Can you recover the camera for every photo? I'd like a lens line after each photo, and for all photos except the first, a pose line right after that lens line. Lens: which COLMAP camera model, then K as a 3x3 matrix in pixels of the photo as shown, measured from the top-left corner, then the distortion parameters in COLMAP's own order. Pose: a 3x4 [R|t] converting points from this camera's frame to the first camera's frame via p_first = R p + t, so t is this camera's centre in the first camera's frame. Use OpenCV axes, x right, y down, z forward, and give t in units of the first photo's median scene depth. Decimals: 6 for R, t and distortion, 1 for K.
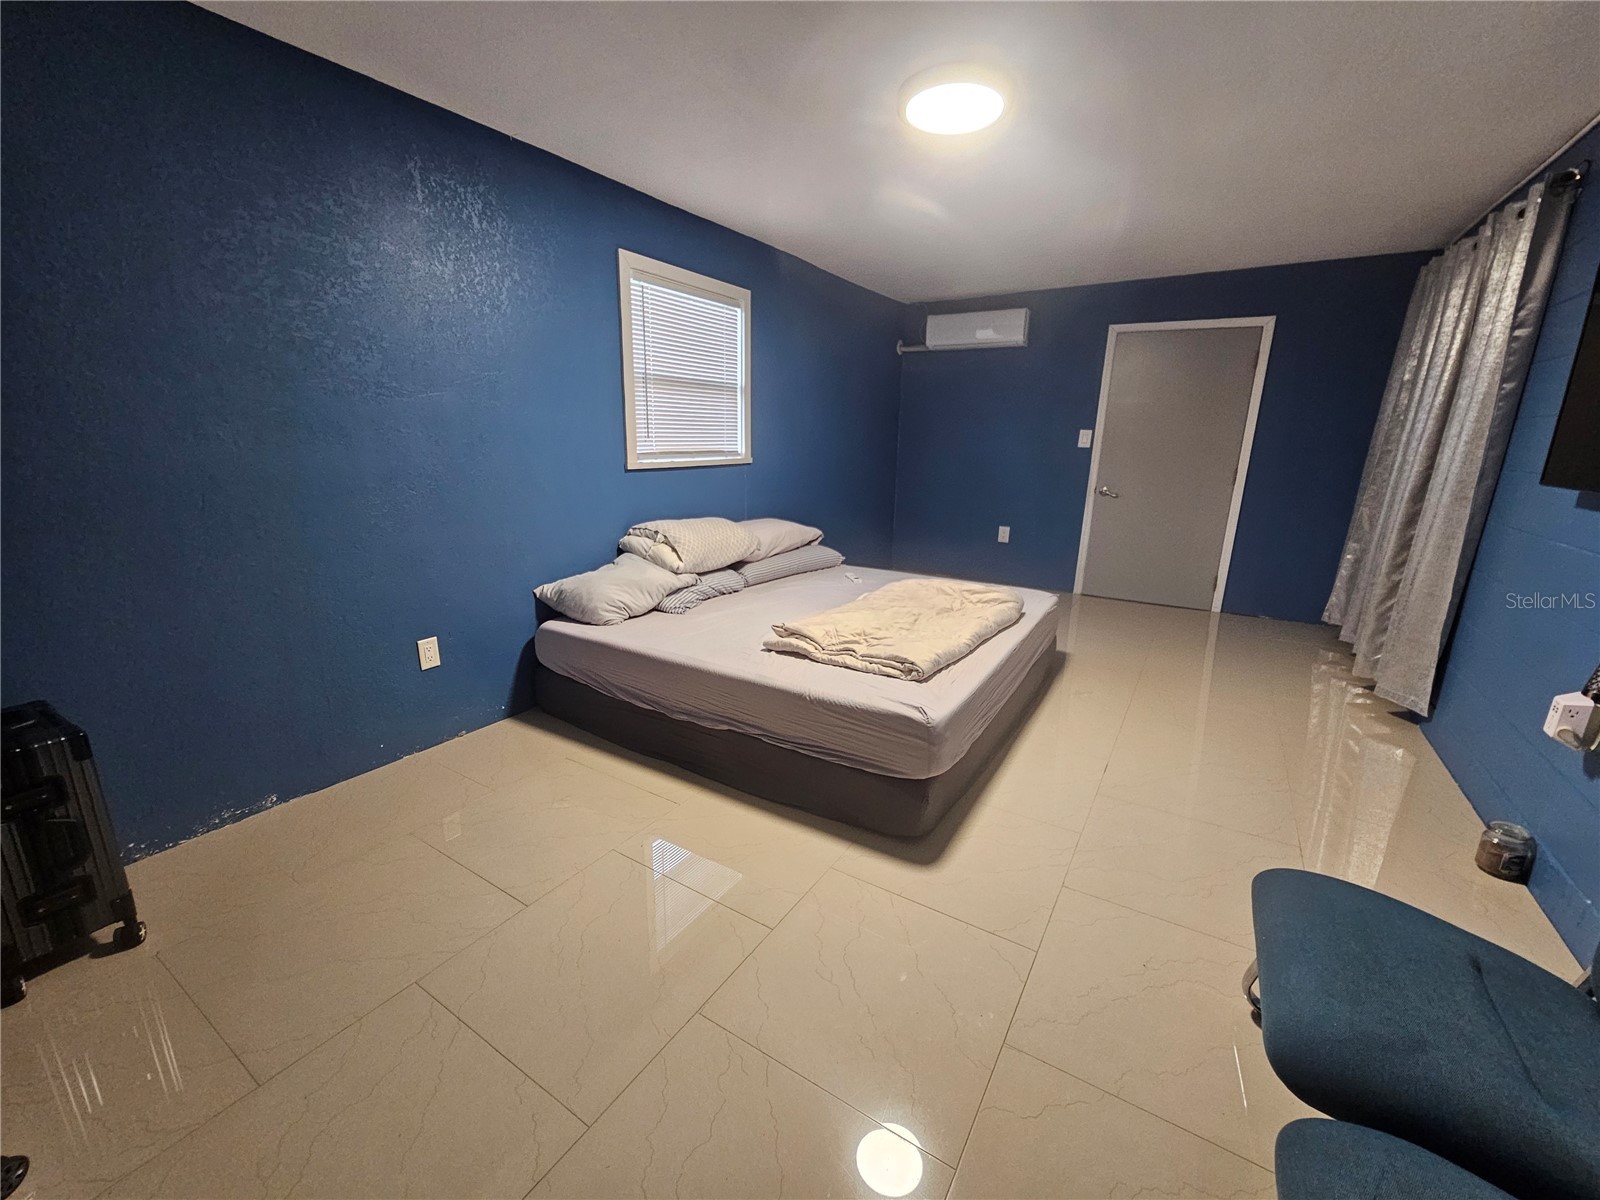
lens RADIAL K [[653.2, 0, 793.6], [0, 653.2, 603.1], [0, 0, 1]] dist [-0.000766, -0.000698]
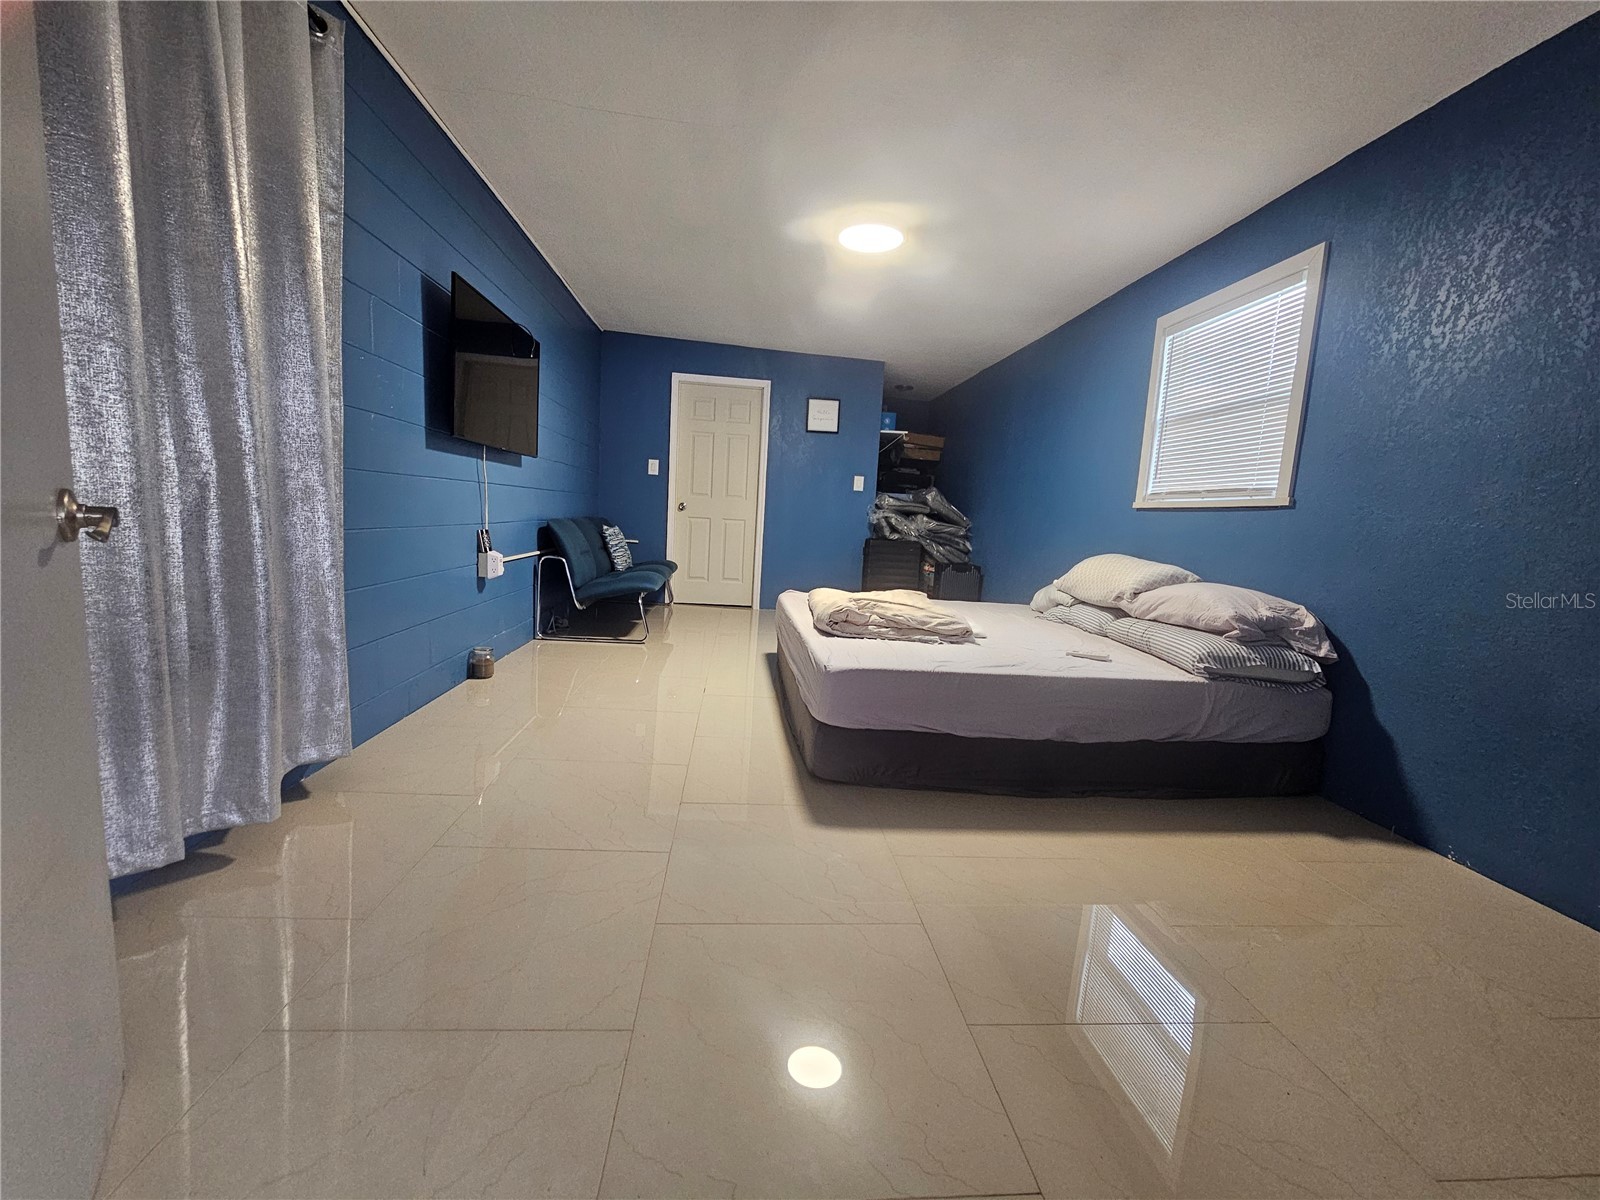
lens RADIAL K [[653.2, 0, 798.4], [0, 653.2, 603.1], [0, 0, 1]] dist [-0.000766, -0.000698]
pose [[-0.791513, 0.014248, -0.610986, 0.806141], [-0.222736, 0.924244, 0.310100, -0.251953], [0.569119, 0.381536, -0.728378, 1.422947]]
